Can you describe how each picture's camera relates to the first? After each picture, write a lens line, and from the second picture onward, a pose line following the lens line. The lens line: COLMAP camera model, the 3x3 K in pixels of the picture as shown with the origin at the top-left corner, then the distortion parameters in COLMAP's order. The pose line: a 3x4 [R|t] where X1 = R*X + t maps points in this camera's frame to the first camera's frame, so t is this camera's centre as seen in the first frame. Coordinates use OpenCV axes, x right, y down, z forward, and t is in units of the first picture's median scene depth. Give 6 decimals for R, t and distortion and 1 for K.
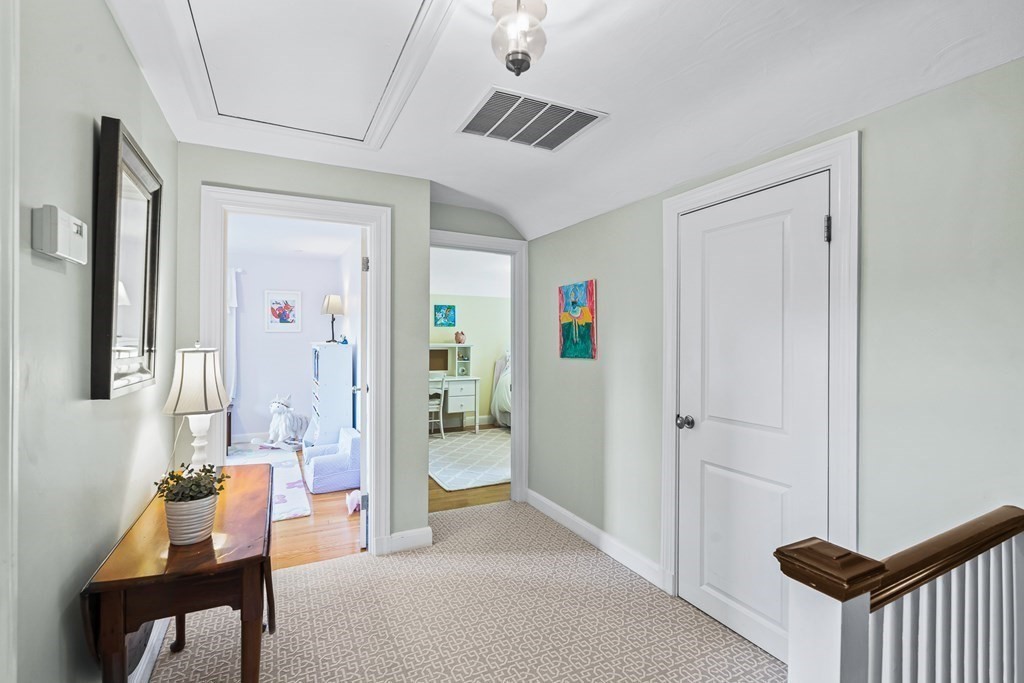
lens RADIAL K [[465.3, 0, 504.6], [0, 465.3, 335.0], [0, 0, 1]] dist [-0.000178, 0.000132]
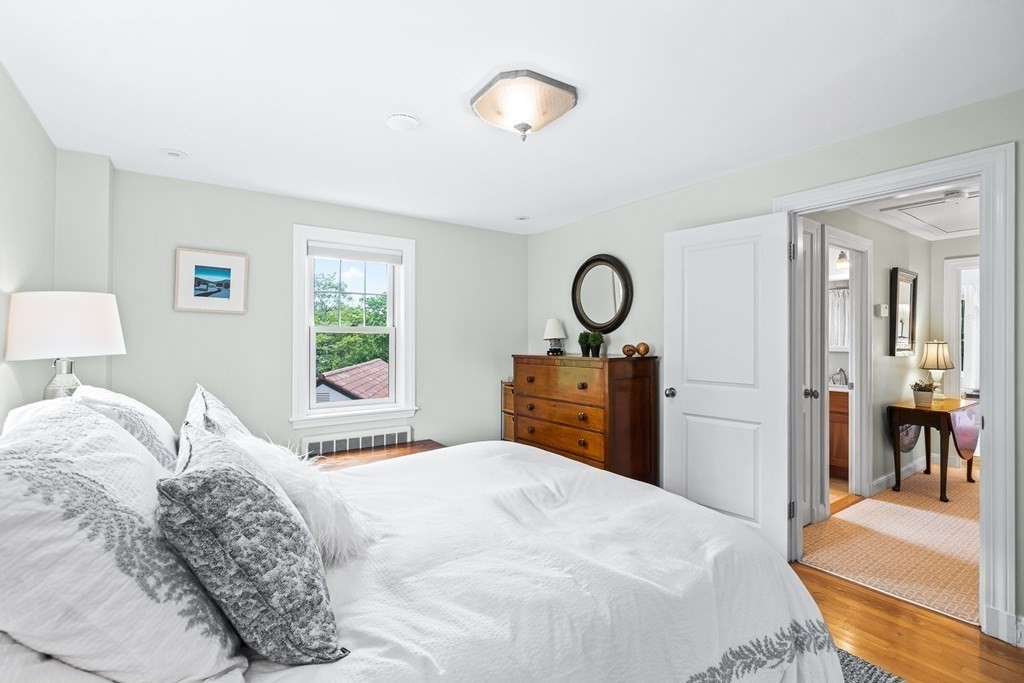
lens RADIAL K [[465.3, 0, 504.6], [0, 465.3, 335.0], [0, 0, 1]] dist [-0.000178, 0.000132]
pose [[0.146113, -0.007407, -0.989240, 0.970969], [-0.000897, 0.999971, -0.007620, 0.010351], [0.989267, 0.002001, 0.146102, -1.071769]]
